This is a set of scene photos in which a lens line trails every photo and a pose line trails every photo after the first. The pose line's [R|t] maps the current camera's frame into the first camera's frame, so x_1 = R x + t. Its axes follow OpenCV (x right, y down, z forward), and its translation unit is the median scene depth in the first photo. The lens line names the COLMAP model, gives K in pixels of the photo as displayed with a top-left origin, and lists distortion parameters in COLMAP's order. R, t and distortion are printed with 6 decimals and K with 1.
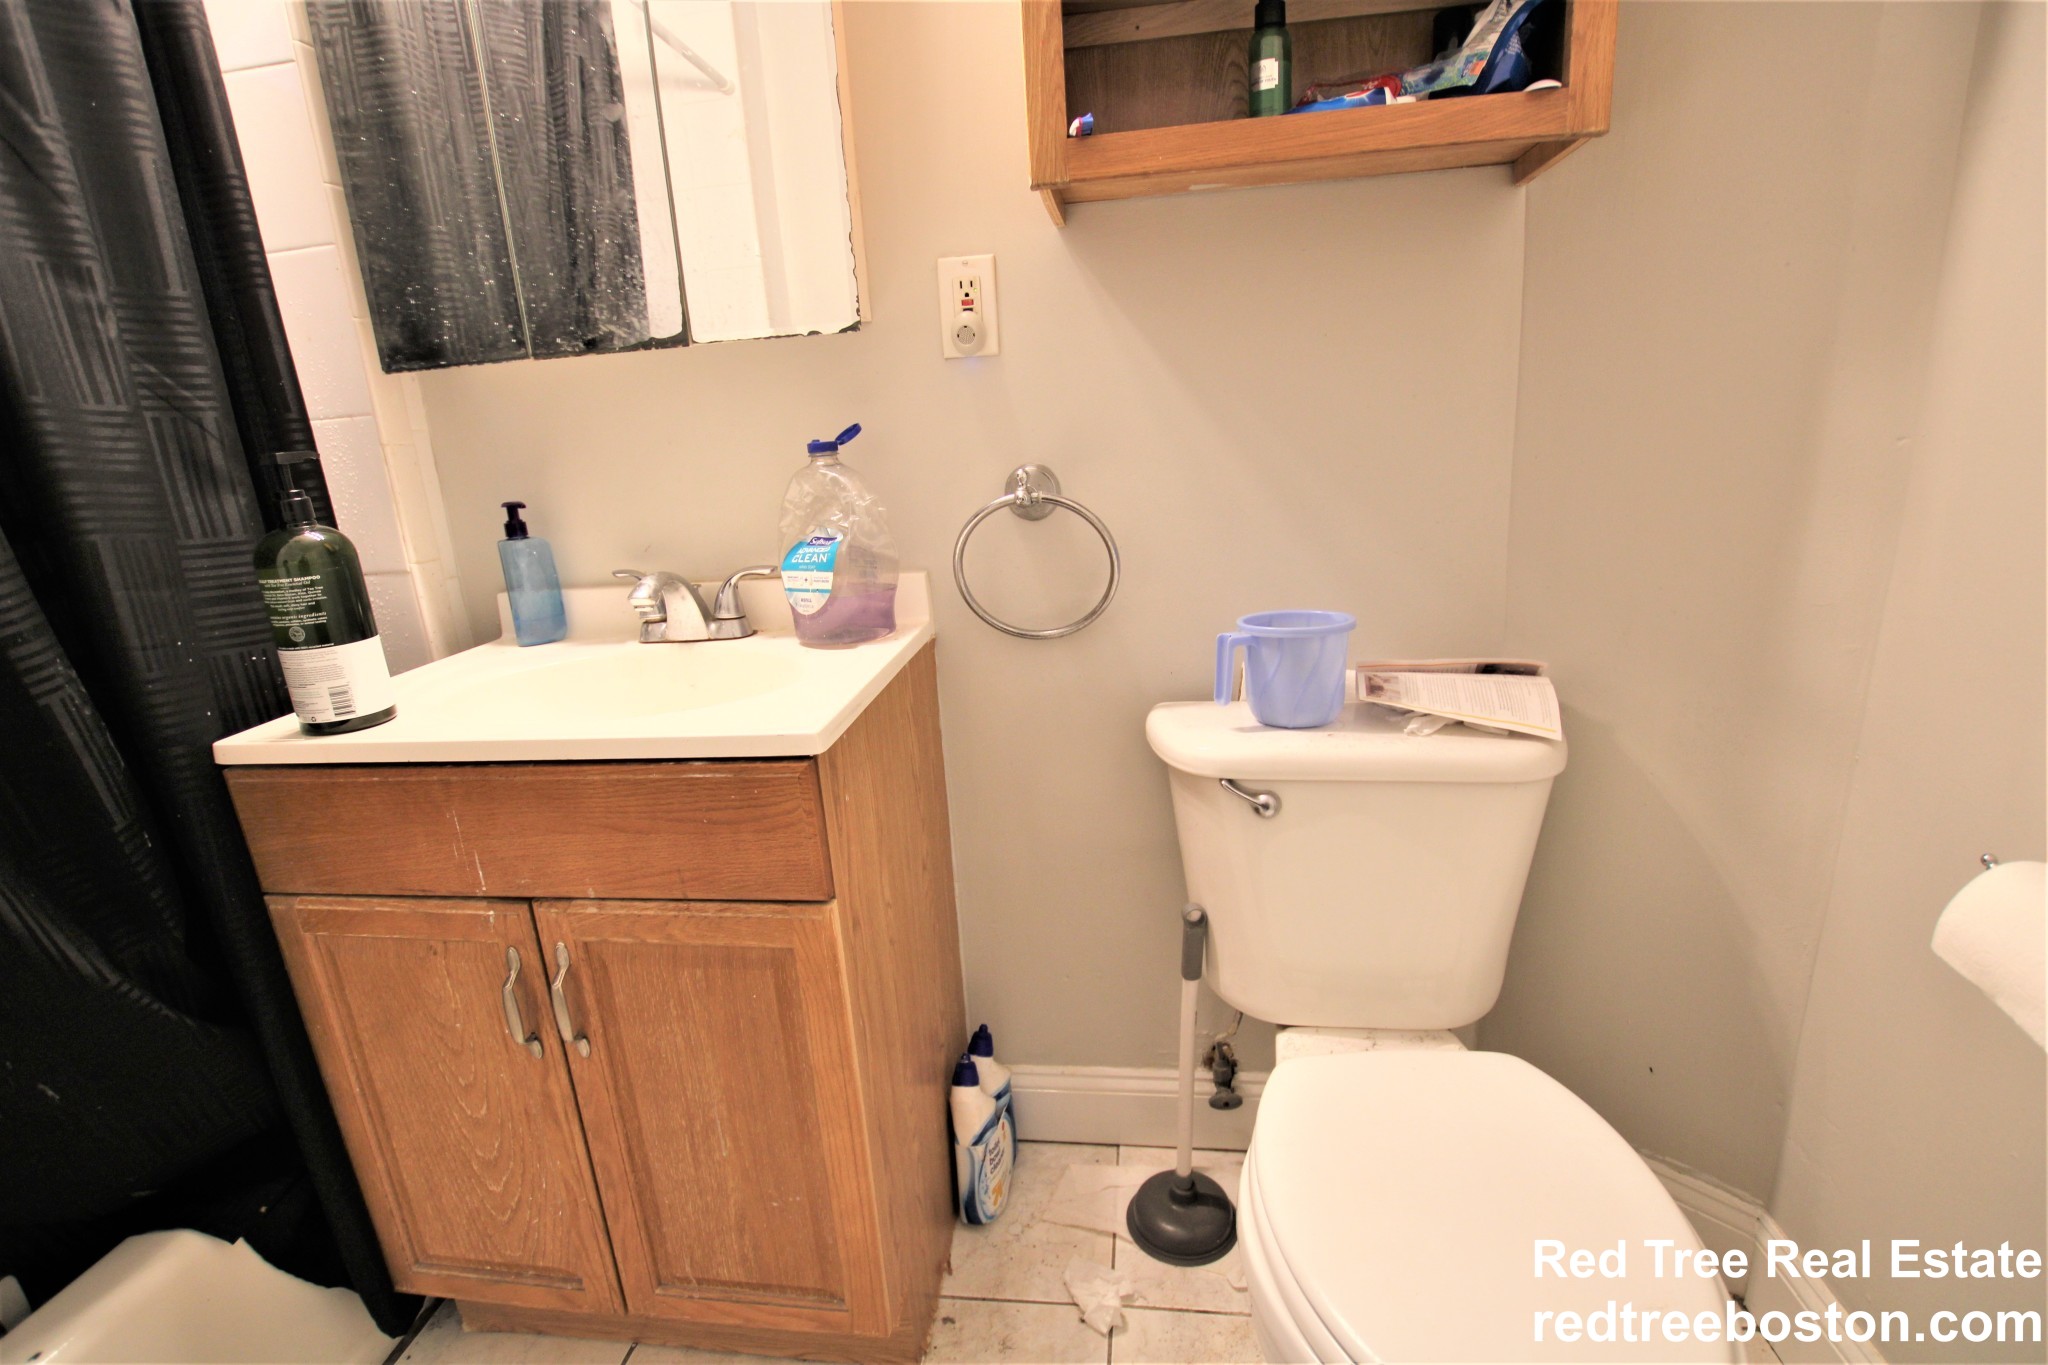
lens RADIAL K [[943.6, 0, 1018.6], [0, 943.6, 683.9], [0, 0, 1]] dist [-0.029719, 0.001985]
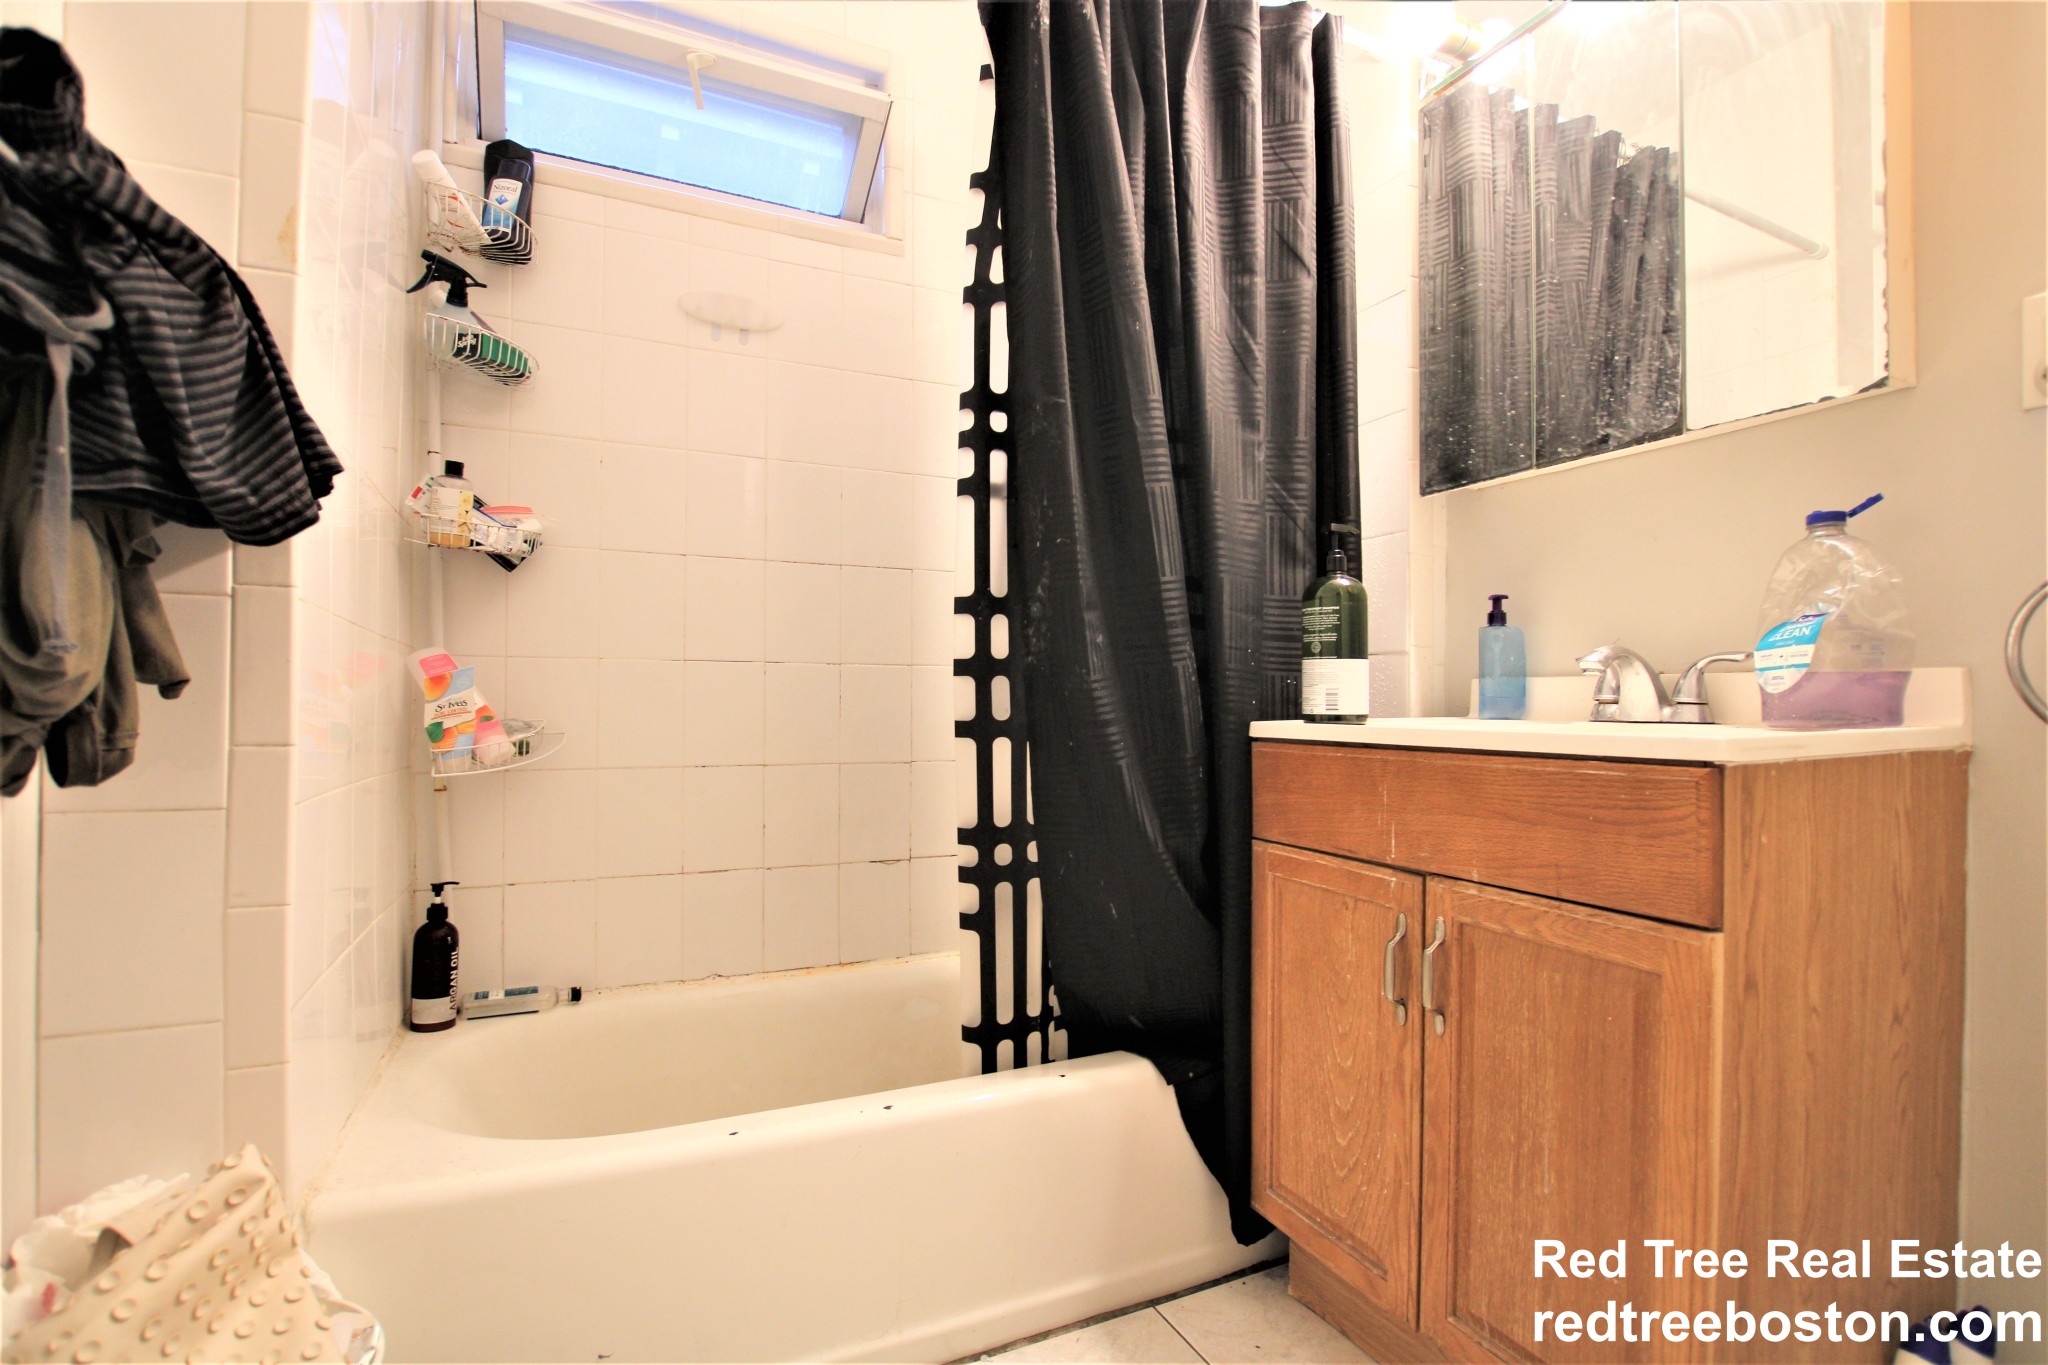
lens RADIAL K [[943.6, 0, 1023.1], [0, 943.6, 686.6], [0, 0, 1]] dist [-0.029719, 0.001985]
pose [[0.536005, 0.058896, -0.842158, 0.166444], [-0.266436, 0.958381, -0.102554, 0.245275], [0.801068, 0.279350, 0.529389, -0.077718]]
